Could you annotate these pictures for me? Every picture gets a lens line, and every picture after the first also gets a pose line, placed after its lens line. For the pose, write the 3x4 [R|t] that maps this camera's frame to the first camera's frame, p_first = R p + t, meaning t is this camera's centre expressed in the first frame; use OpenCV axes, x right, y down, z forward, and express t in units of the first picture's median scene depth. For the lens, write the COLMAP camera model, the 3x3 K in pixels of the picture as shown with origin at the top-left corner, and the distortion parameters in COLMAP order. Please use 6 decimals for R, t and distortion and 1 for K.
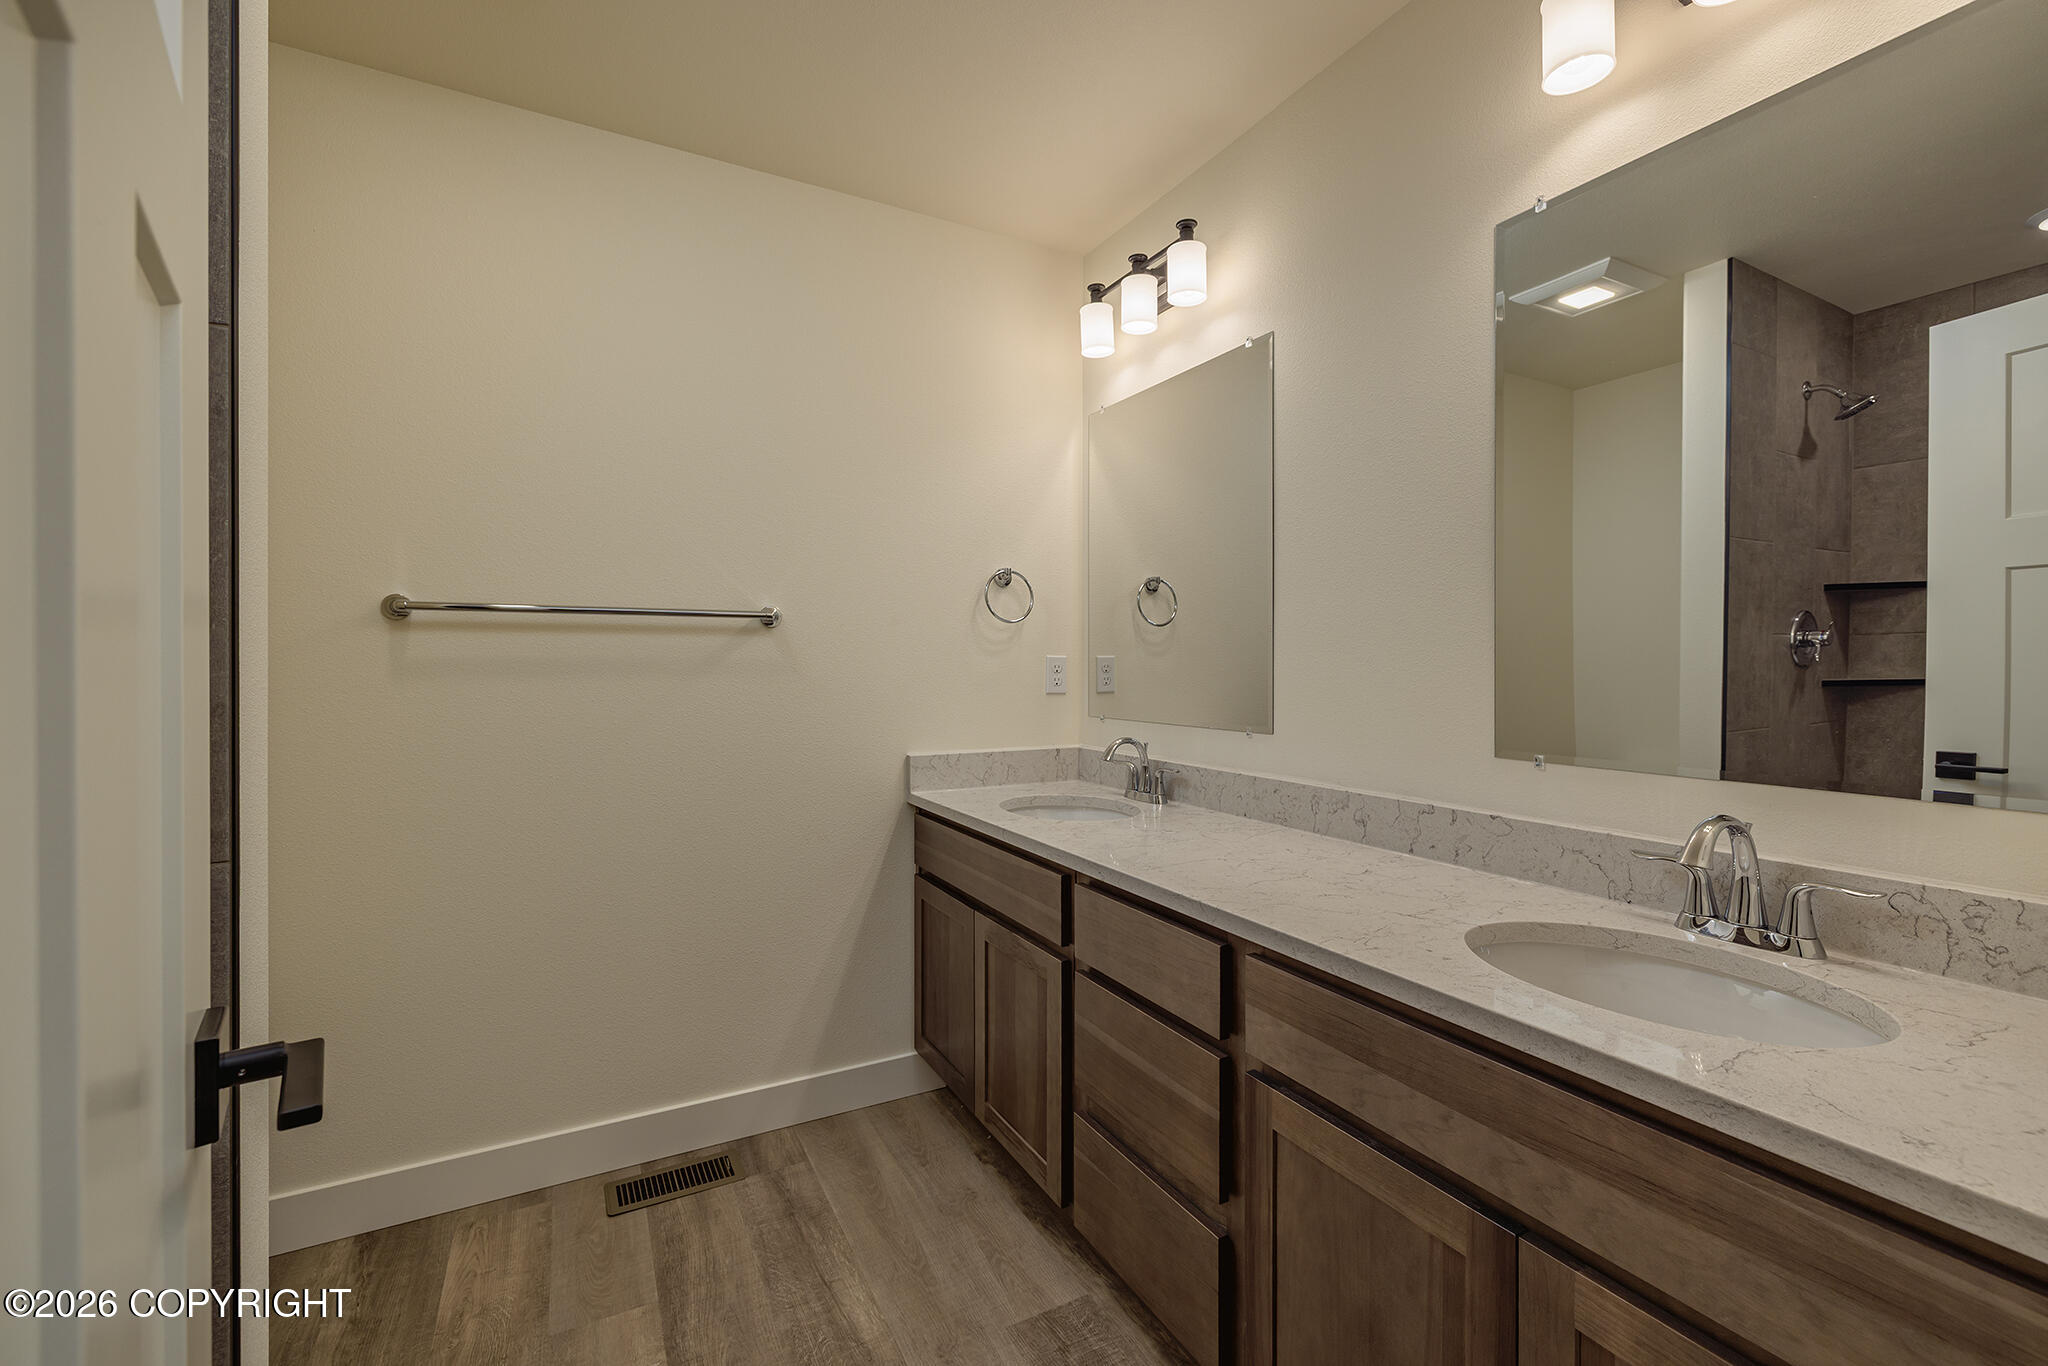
lens RADIAL K [[856.3, 0, 1026.3], [0, 856.3, 673.7], [0, 0, 1]] dist [0.003232, -0.000276]
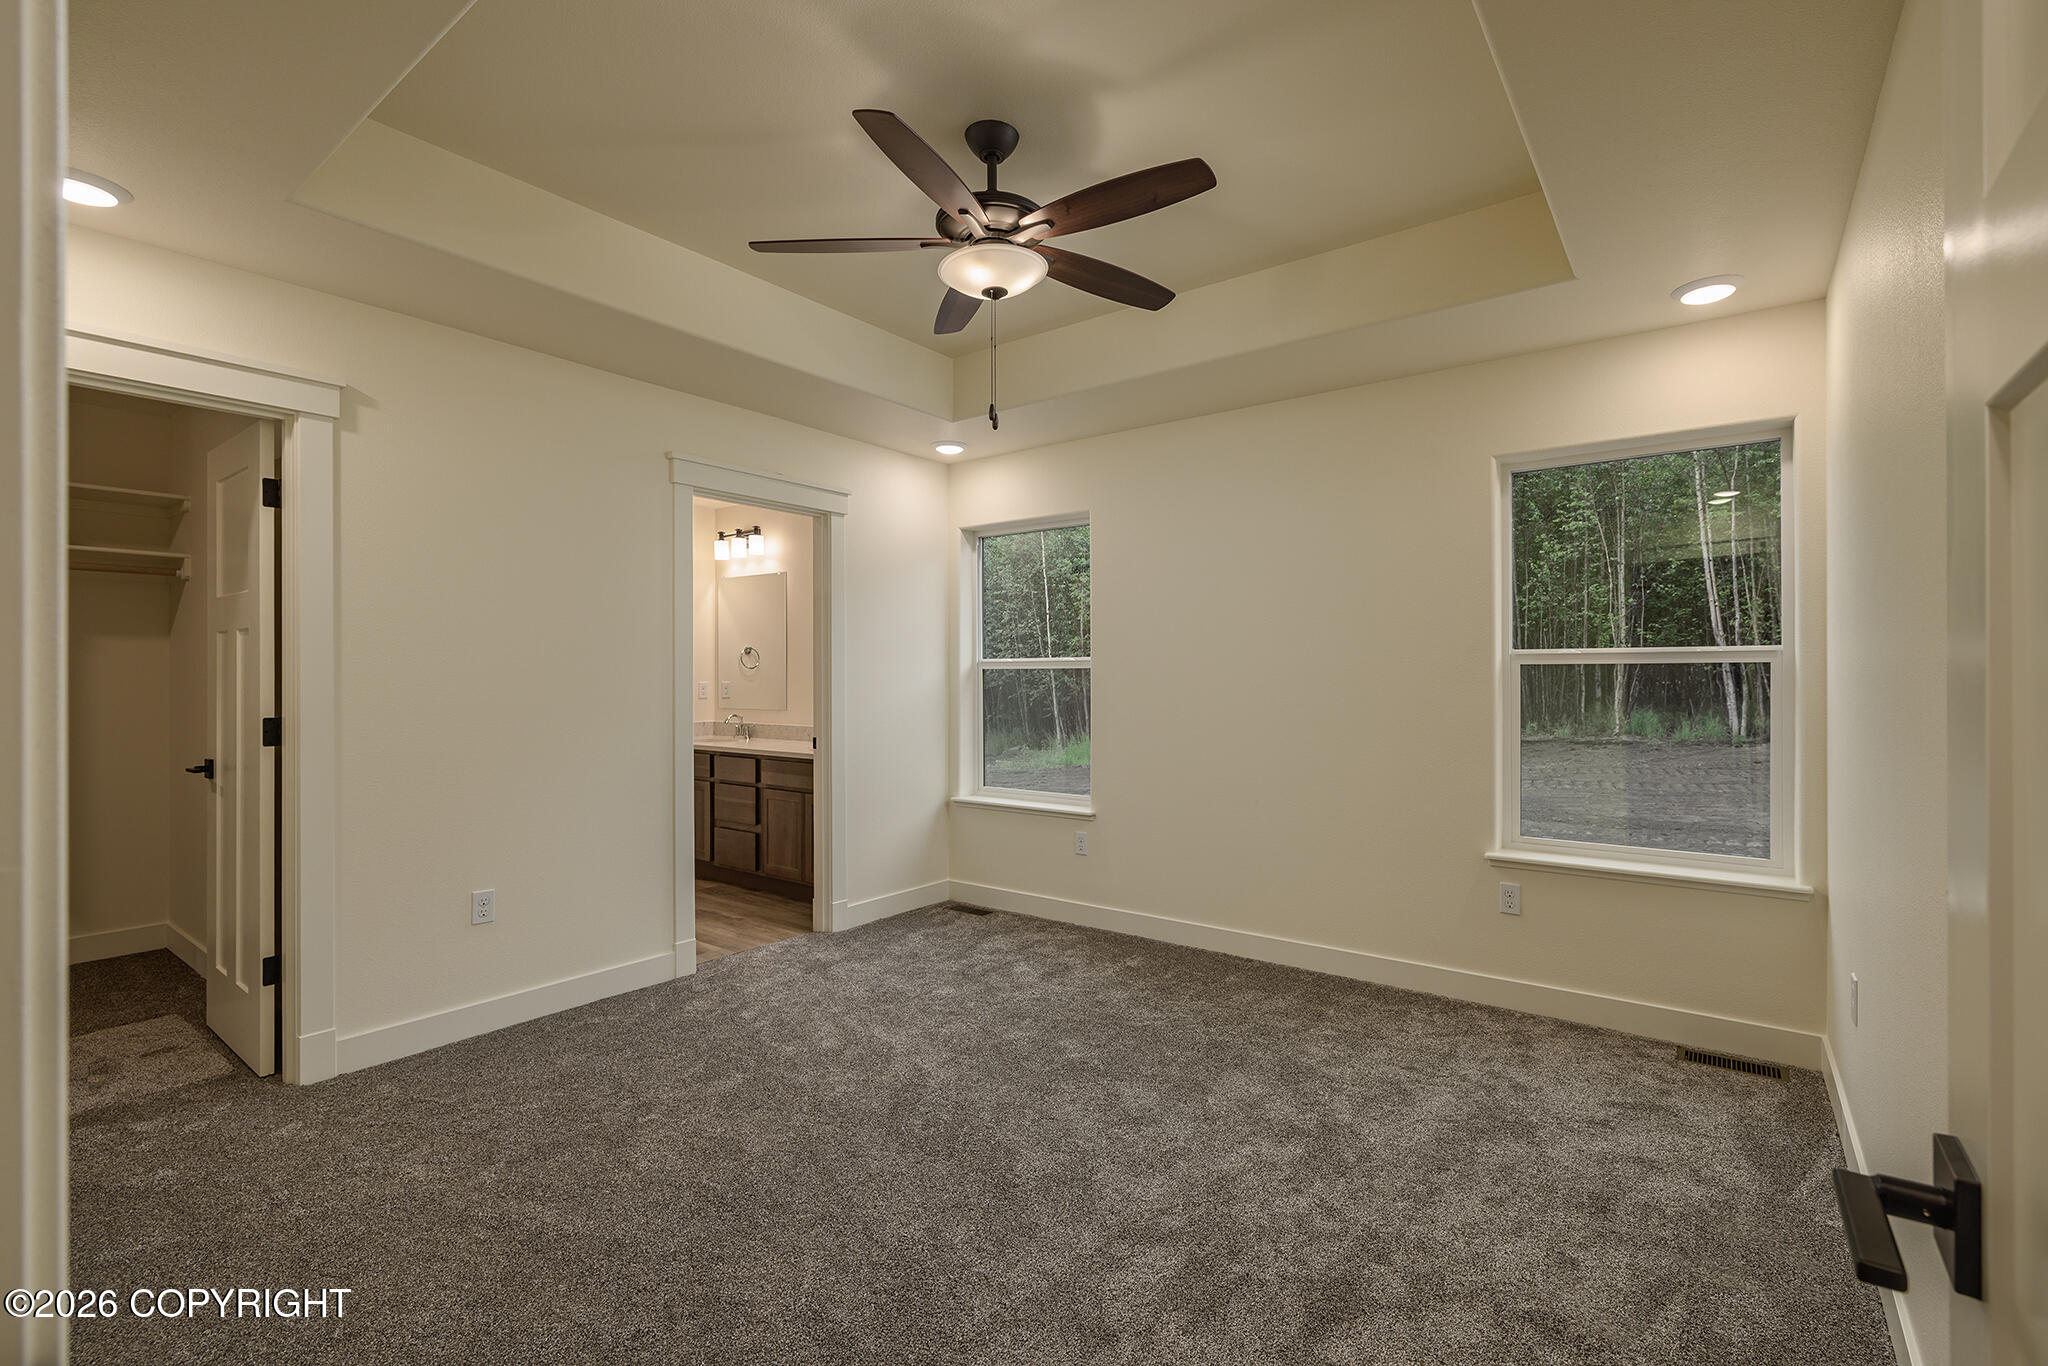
lens RADIAL K [[856.3, 0, 1033.8], [0, 856.3, 679.2], [0, 0, 1]] dist [0.003232, -0.000276]
pose [[0.909676, -0.000774, 0.415317, -0.238415], [0.004806, 0.999951, -0.008663, -0.007640], [-0.415290, 0.009876, 0.909635, -3.068932]]
